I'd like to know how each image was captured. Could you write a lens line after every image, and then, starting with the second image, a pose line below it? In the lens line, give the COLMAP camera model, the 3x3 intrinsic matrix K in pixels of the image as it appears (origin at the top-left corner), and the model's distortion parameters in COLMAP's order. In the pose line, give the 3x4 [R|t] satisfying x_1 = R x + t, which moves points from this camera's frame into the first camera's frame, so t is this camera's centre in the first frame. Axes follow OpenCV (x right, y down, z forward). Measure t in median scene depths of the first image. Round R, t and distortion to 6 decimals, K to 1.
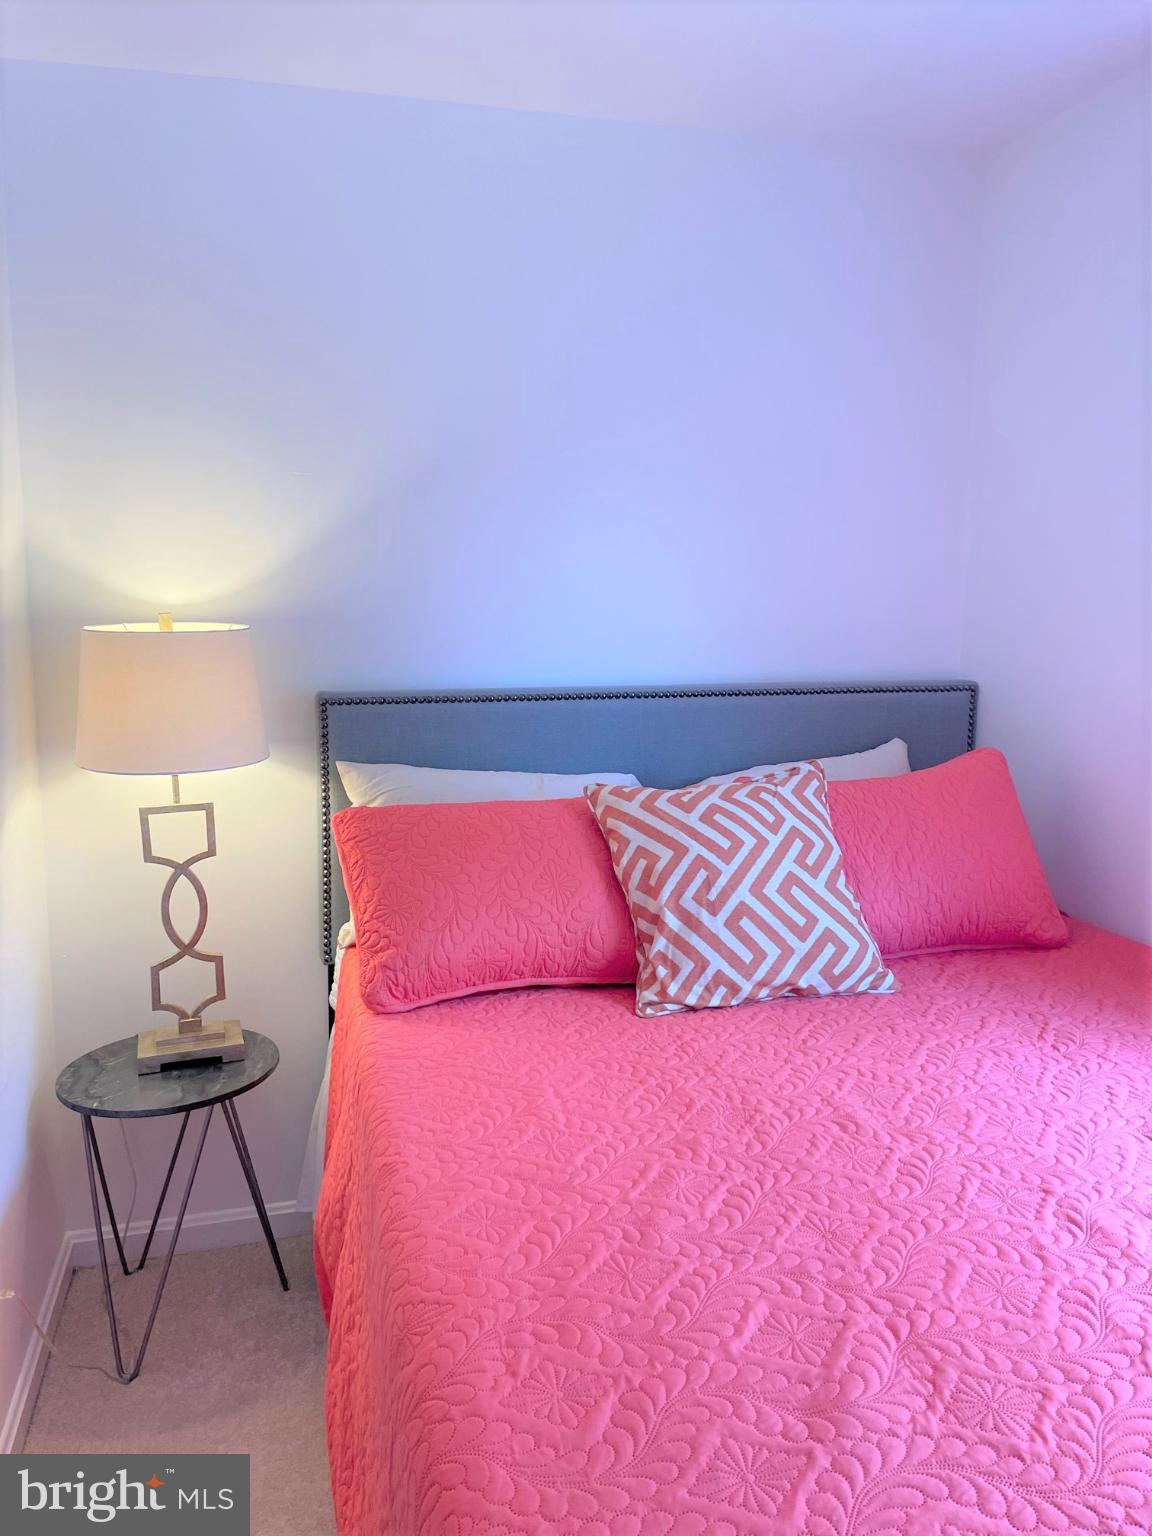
lens RADIAL K [[1159.6, 0, 577.0], [0, 1159.6, 767.3], [0, 0, 1]] dist [0.080485, -0.103648]
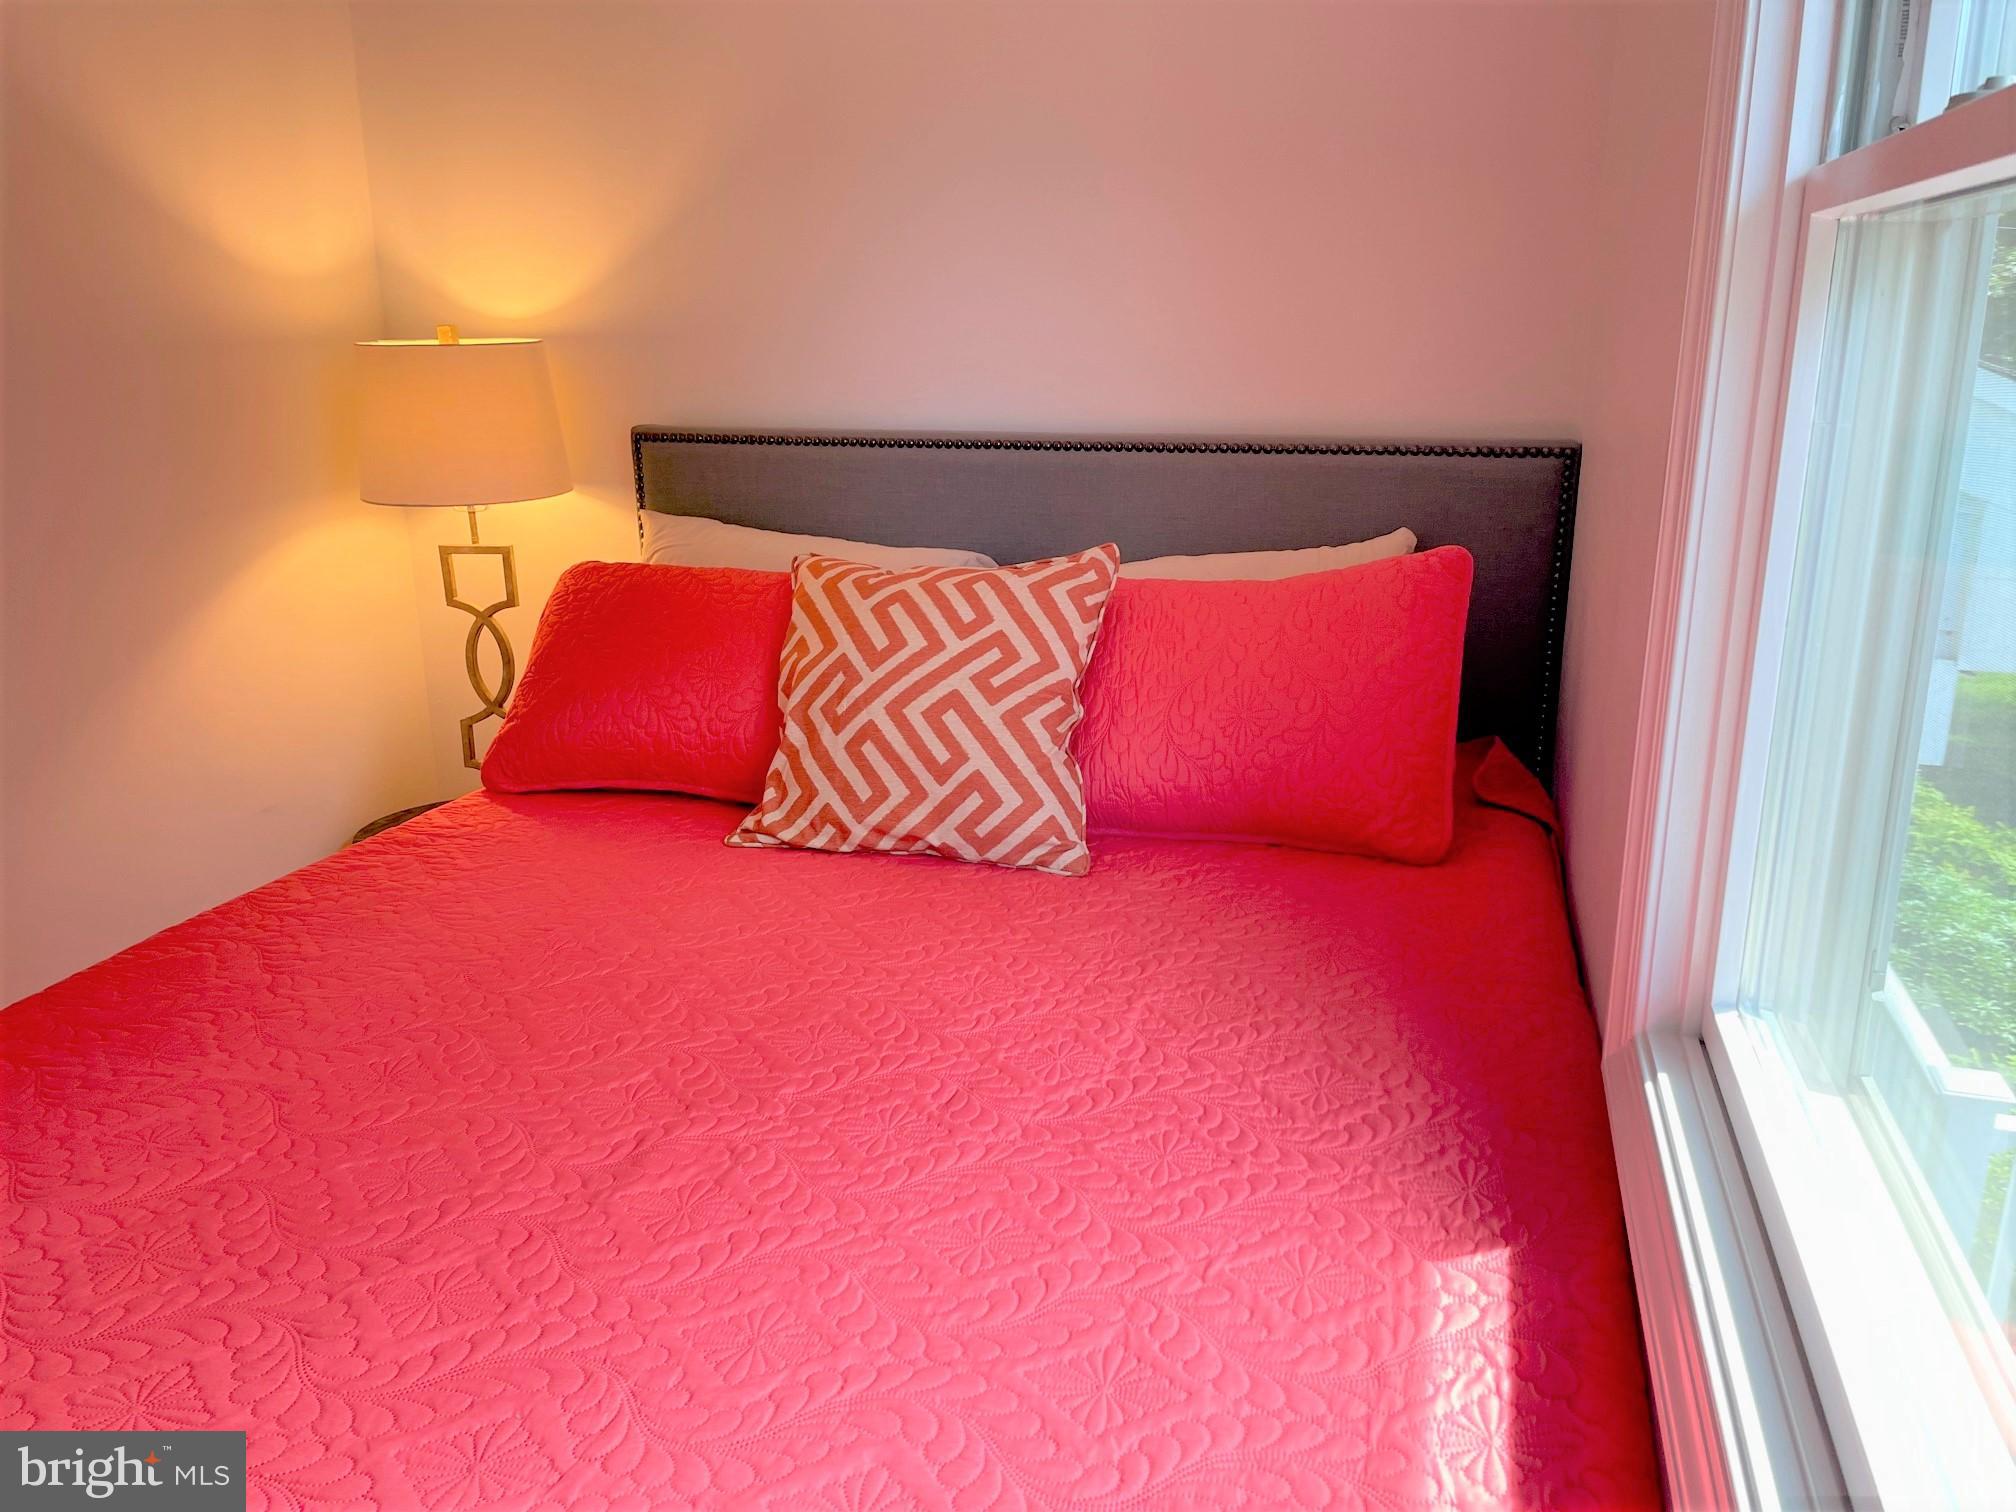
lens RADIAL K [[1522.0, 0, 1011.2], [0, 1522.0, 752.5], [0, 0, 1]] dist [0.080485, -0.103648]
pose [[0.855630, 0.134015, -0.499938, 0.706274], [-0.070492, 0.987071, 0.143954, -0.011847], [0.512766, -0.087930, 0.854014, 0.202167]]
